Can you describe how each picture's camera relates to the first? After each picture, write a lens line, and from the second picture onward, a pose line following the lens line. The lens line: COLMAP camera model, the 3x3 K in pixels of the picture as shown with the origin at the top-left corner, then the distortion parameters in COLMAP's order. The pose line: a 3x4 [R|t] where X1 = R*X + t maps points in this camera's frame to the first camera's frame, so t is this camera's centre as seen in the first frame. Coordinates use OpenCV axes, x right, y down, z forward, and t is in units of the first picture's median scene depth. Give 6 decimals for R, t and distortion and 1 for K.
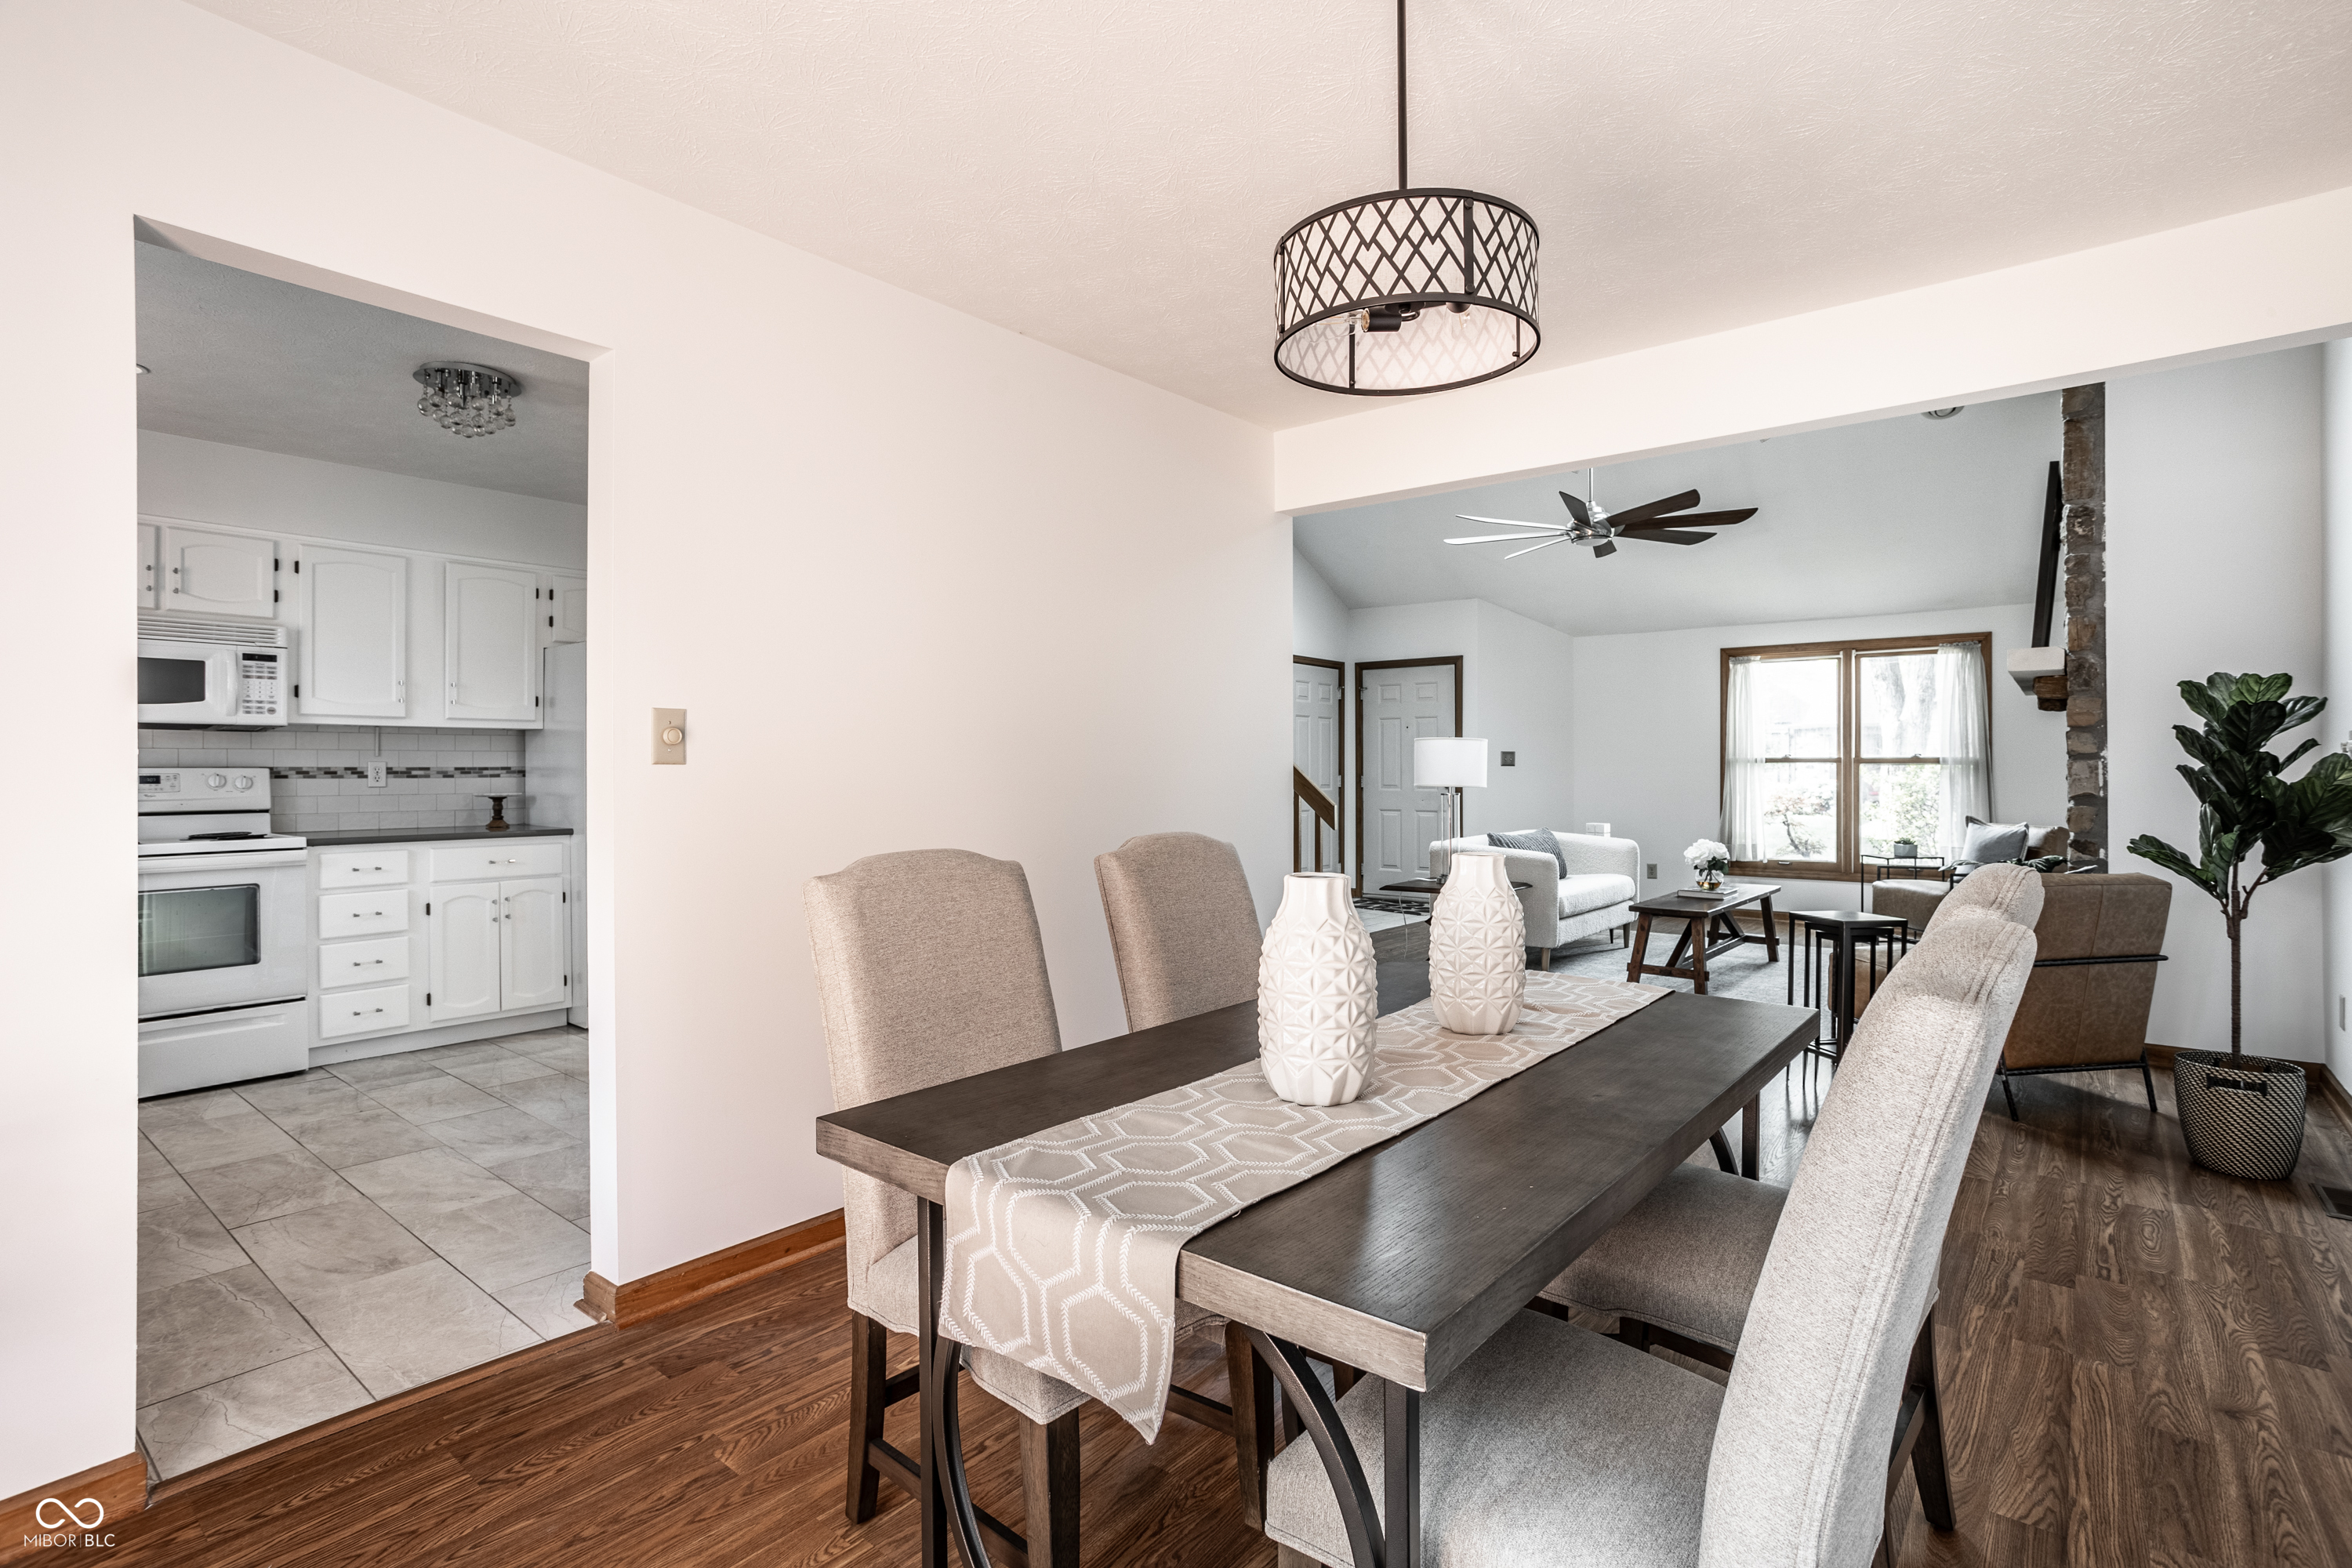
lens RADIAL K [[1148.1, 0, 1185.2], [0, 1148.1, 772.4], [0, 0, 1]] dist [0.000410, 0.000656]
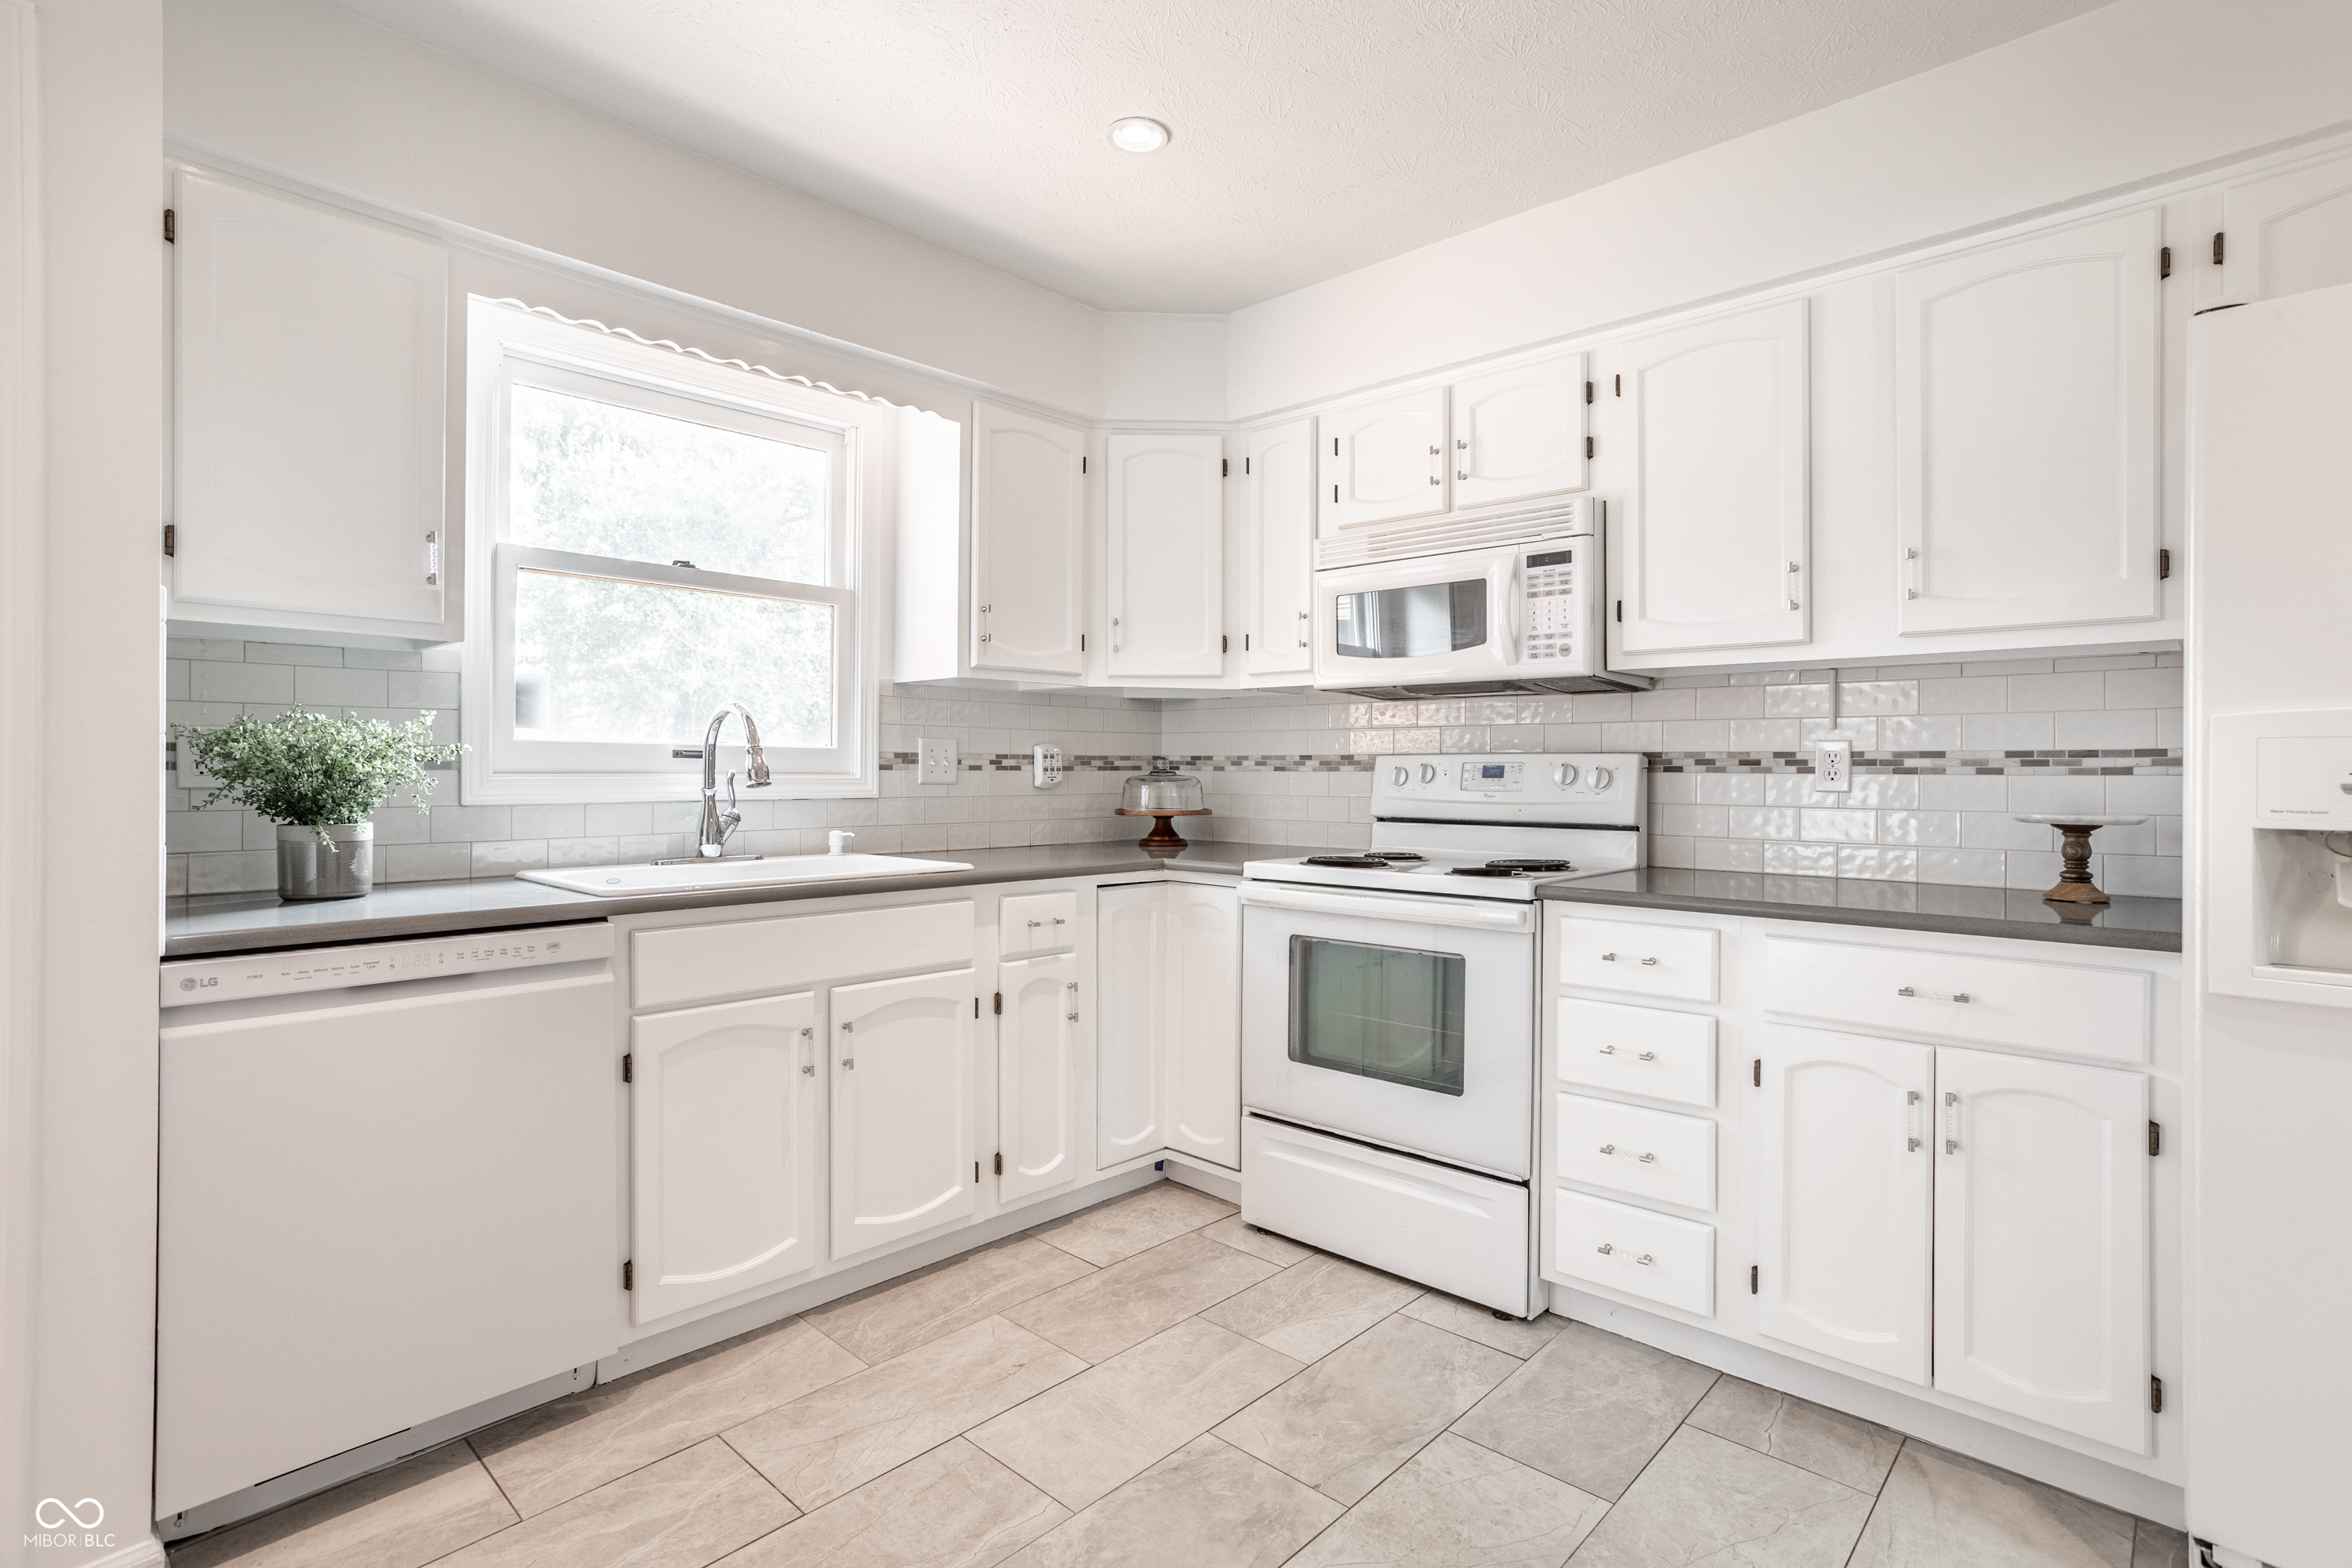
lens RADIAL K [[1123.4, 0, 1176.4], [0, 1123.4, 766.7], [0, 0, 1]] dist [-0.054354, 0.037809]
pose [[-0.073715, -0.003394, -0.997274, -0.227545], [-0.009337, 0.999953, -0.002713, 0.006545], [0.997236, 0.009112, -0.073744, 0.823733]]
